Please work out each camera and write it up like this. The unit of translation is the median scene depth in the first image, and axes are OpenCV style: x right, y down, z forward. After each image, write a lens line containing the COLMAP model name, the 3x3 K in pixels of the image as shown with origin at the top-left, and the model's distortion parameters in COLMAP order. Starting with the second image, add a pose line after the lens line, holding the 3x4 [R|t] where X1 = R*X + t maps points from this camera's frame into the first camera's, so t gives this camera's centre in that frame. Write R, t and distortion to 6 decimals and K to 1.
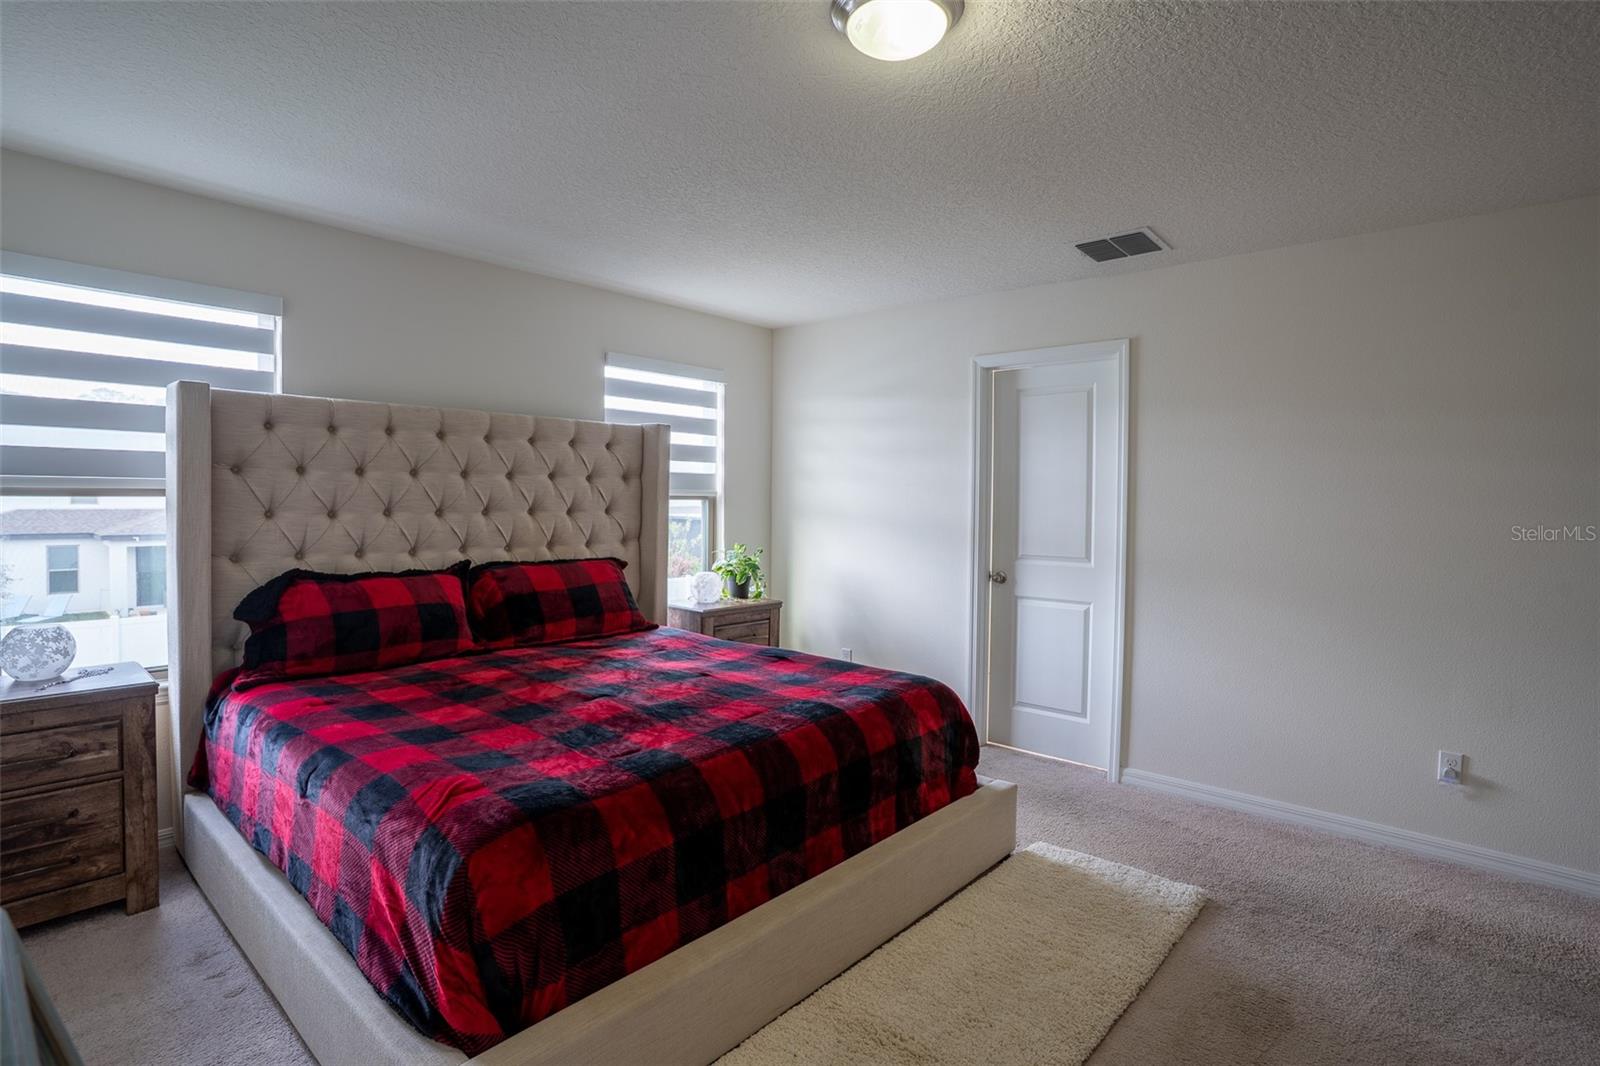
lens RADIAL K [[789.4, 0, 801.0], [0, 789.4, 524.5], [0, 0, 1]] dist [-0.080791, 0.034997]
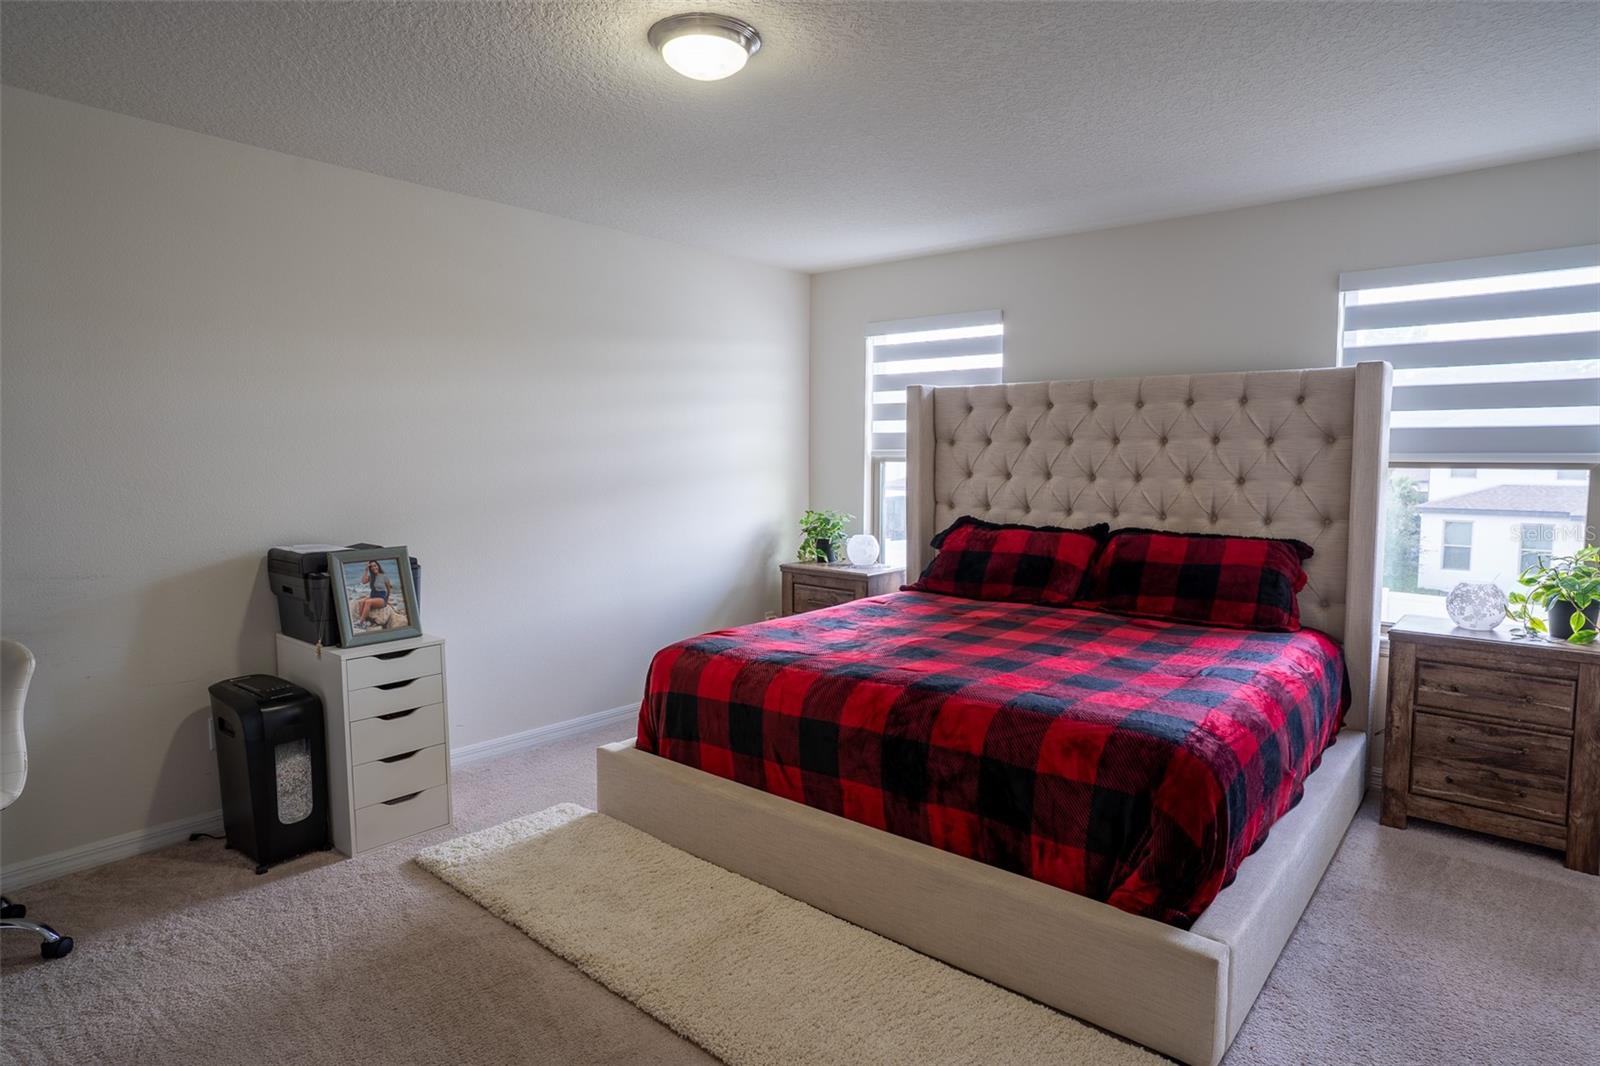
lens RADIAL K [[907.6, 0, 800.0], [0, 907.6, 533.0], [0, 0, 1]] dist [-0.043394, 0.040582]
pose [[0.029374, 0.071124, -0.997035, 0.649930], [-0.041016, 0.996711, 0.069892, -0.008073], [0.998727, 0.038841, 0.032195, 0.470186]]
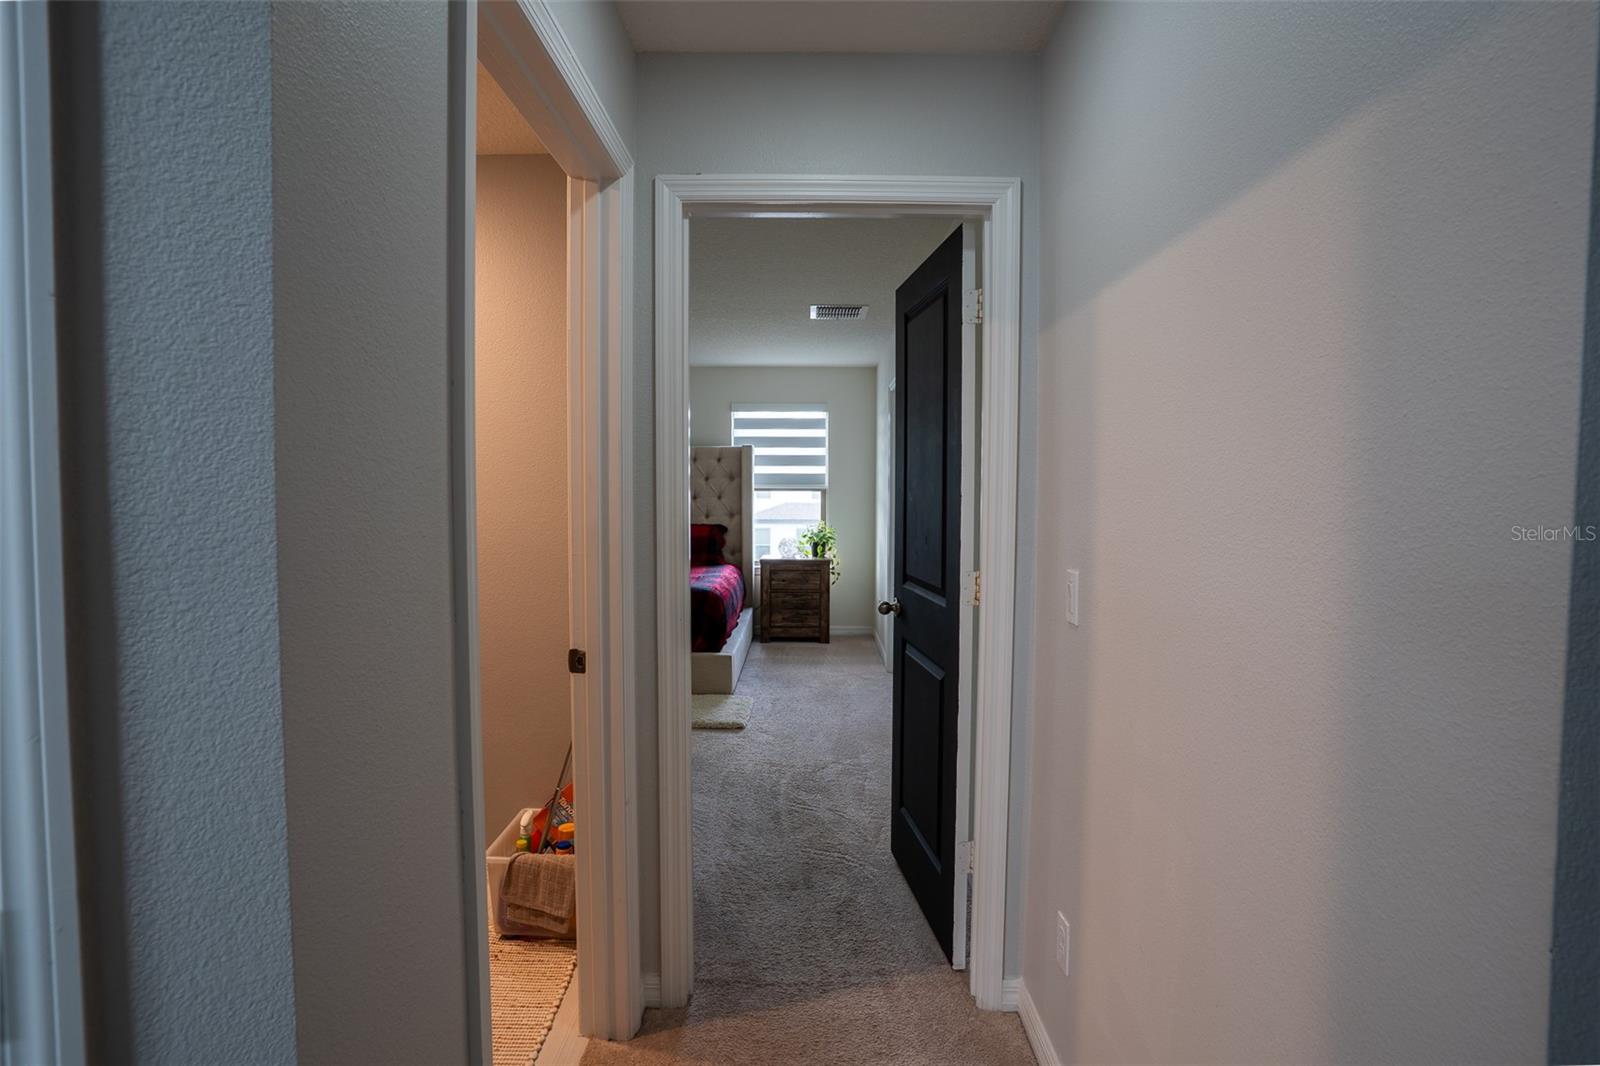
lens RADIAL K [[789.4, 0, 801.0], [0, 789.4, 524.5], [0, 0, 1]] dist [-0.080791, 0.034997]
pose [[0.654625, 0.027679, -0.755447, 1.184433], [-0.024616, 0.999580, 0.015293, 0.011276], [0.755553, 0.008585, 0.655032, -0.000722]]
